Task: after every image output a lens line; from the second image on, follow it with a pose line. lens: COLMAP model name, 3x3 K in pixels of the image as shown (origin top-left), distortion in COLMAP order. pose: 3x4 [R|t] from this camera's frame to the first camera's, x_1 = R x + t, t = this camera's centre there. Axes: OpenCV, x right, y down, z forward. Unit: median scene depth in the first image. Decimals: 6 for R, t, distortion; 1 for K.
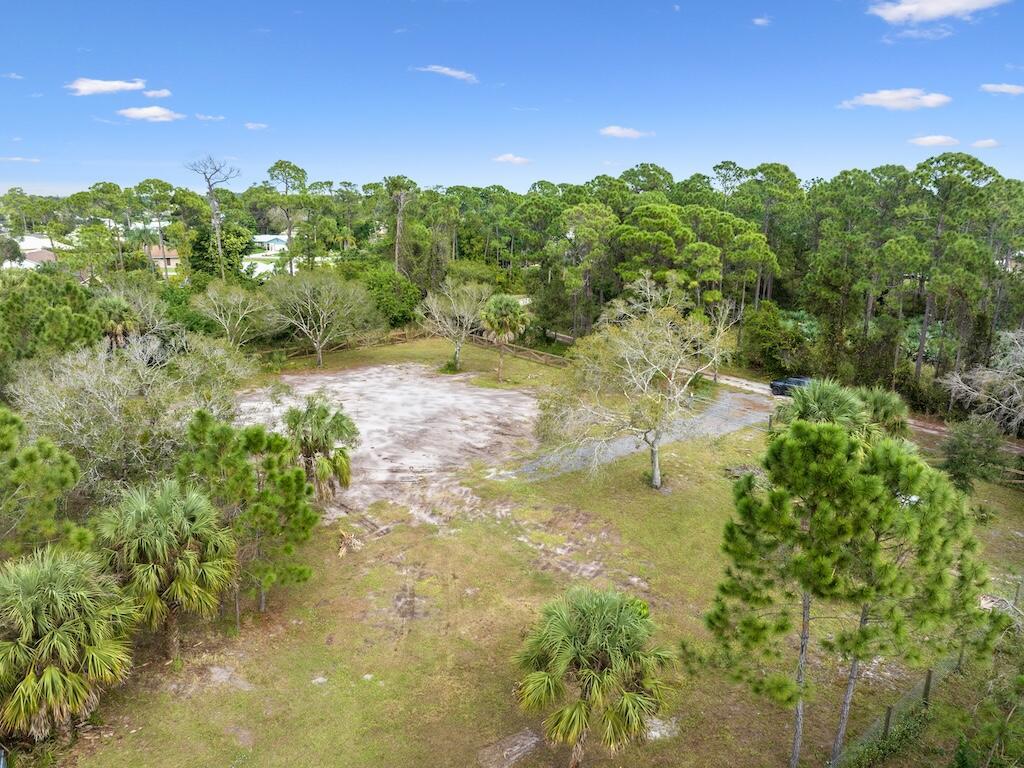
lens RADIAL K [[718.4, 0, 515.0], [0, 718.4, 379.6], [0, 0, 1]] dist [-0.031907, -0.019044]
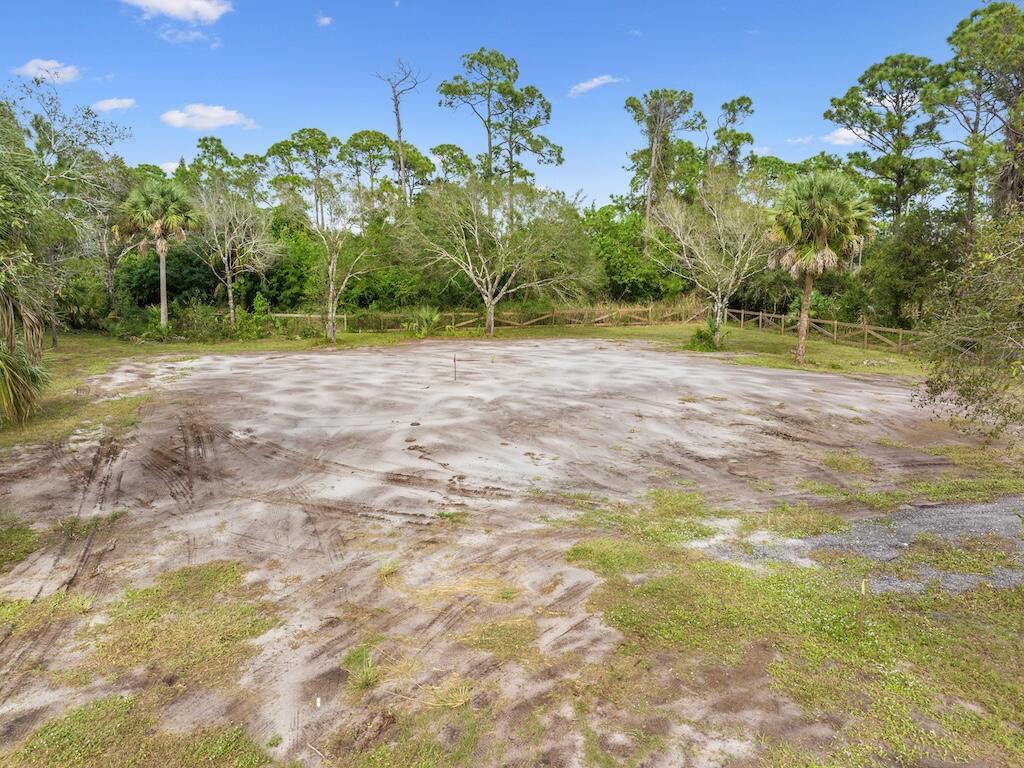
lens RADIAL K [[718.4, 0, 515.0], [0, 718.4, 379.6], [0, 0, 1]] dist [-0.031907, -0.019044]
pose [[0.910214, 0.063195, -0.409289, 0.003273], [-0.102891, 0.991809, -0.075683, 0.093540], [0.401154, 0.111000, 0.909260, 0.666720]]
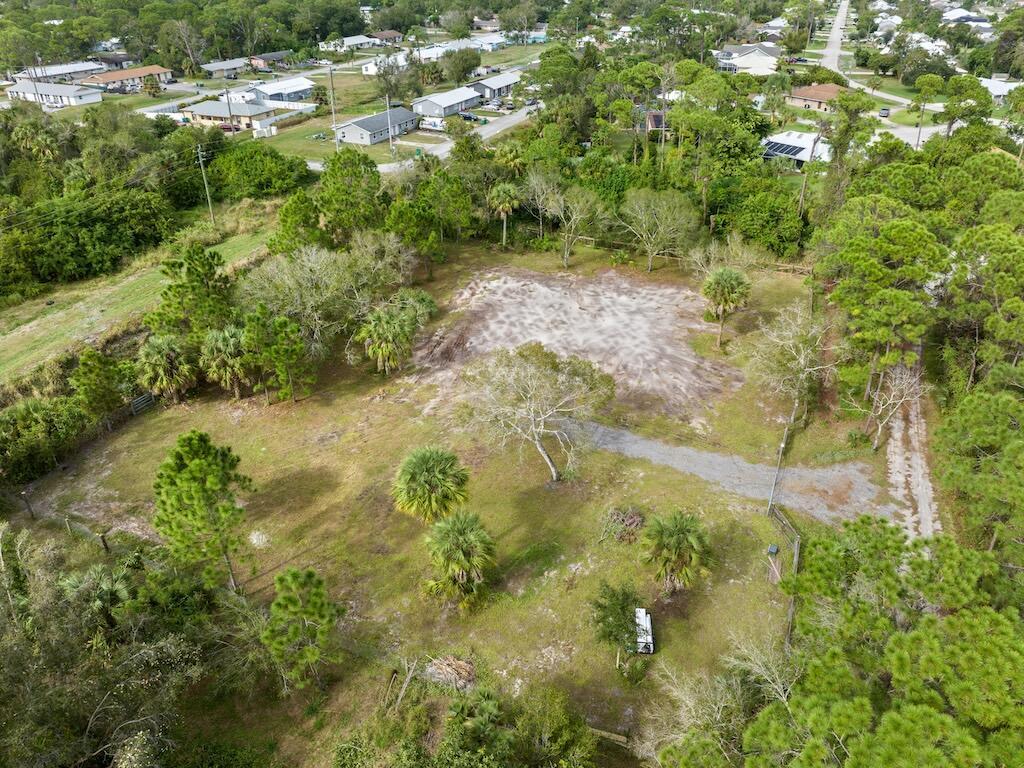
lens RADIAL K [[718.4, 0, 515.0], [0, 718.4, 379.6], [0, 0, 1]] dist [-0.031907, -0.019044]
pose [[0.480971, 0.446074, -0.754775, 0.878586], [-0.217841, 0.894697, 0.389952, -0.401642], [0.849242, -0.023134, 0.527496, 0.269000]]
